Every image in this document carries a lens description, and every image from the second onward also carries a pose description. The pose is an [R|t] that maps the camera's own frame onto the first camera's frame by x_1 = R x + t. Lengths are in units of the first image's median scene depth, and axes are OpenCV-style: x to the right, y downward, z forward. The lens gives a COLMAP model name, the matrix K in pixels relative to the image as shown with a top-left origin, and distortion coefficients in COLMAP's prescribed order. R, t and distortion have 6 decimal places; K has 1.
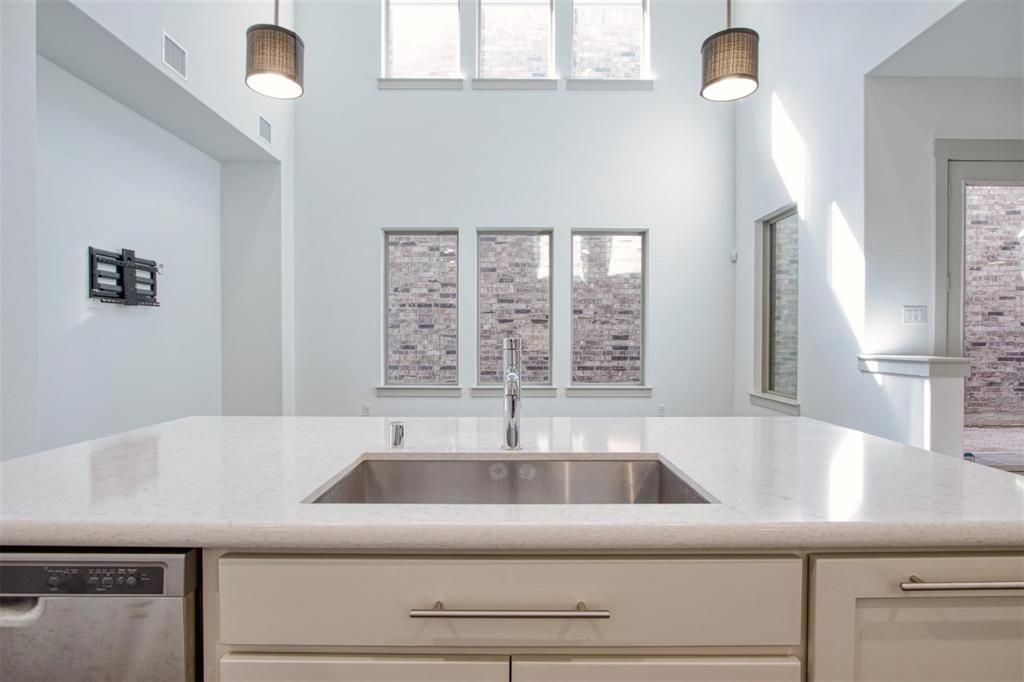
lens RADIAL K [[545.1, 0, 512.0], [0, 545.1, 341.0], [0, 0, 1]] dist [-0.000098, 0.000476]
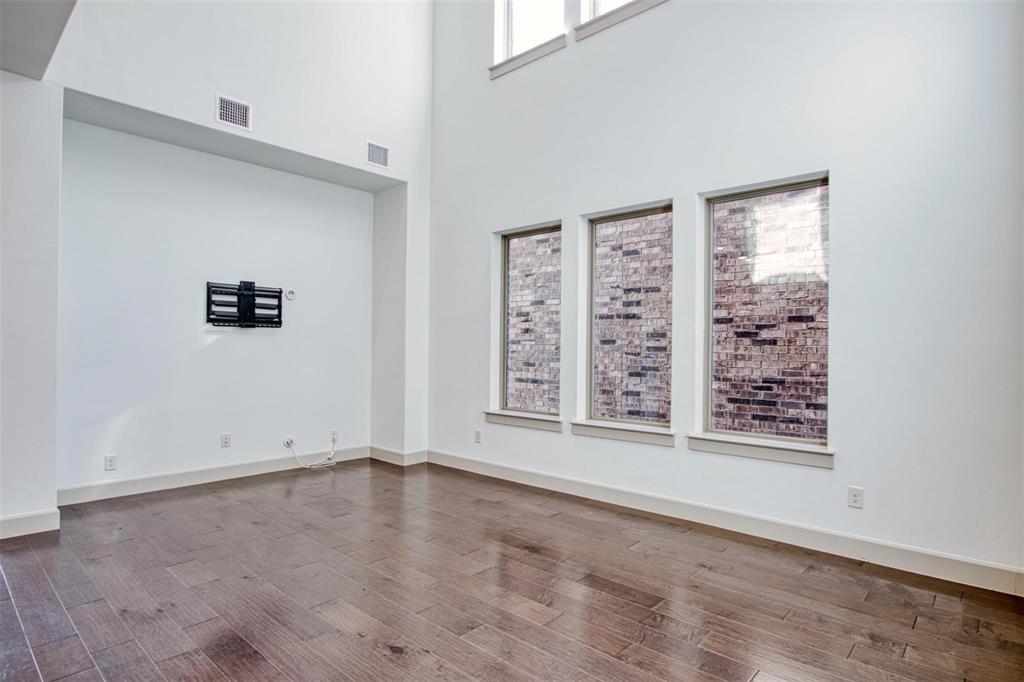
lens RADIAL K [[558.6, 0, 512.0], [0, 558.6, 341.0], [0, 0, 1]] dist [0.000215, 0.000612]
pose [[0.732152, -0.004046, -0.681129, 0.316829], [-0.011688, 0.999761, -0.018502, -0.010788], [0.681041, 0.021507, 0.731930, 0.276135]]
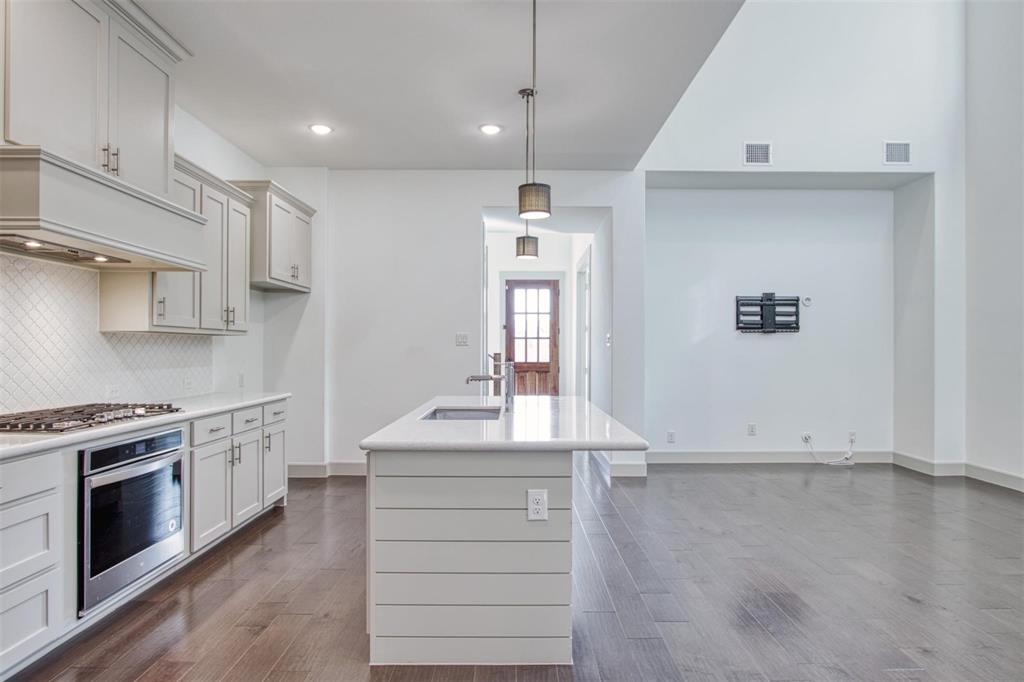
lens RADIAL K [[589.6, 0, 512.8], [0, 589.6, 349.8], [0, 0, 1]] dist [-0.014698, 0.000629]
pose [[-0.005201, 0.000067, -0.999986, 0.444007], [-0.007188, 0.999974, 0.000104, -0.010180], [0.999961, 0.007189, -0.005200, 0.199006]]
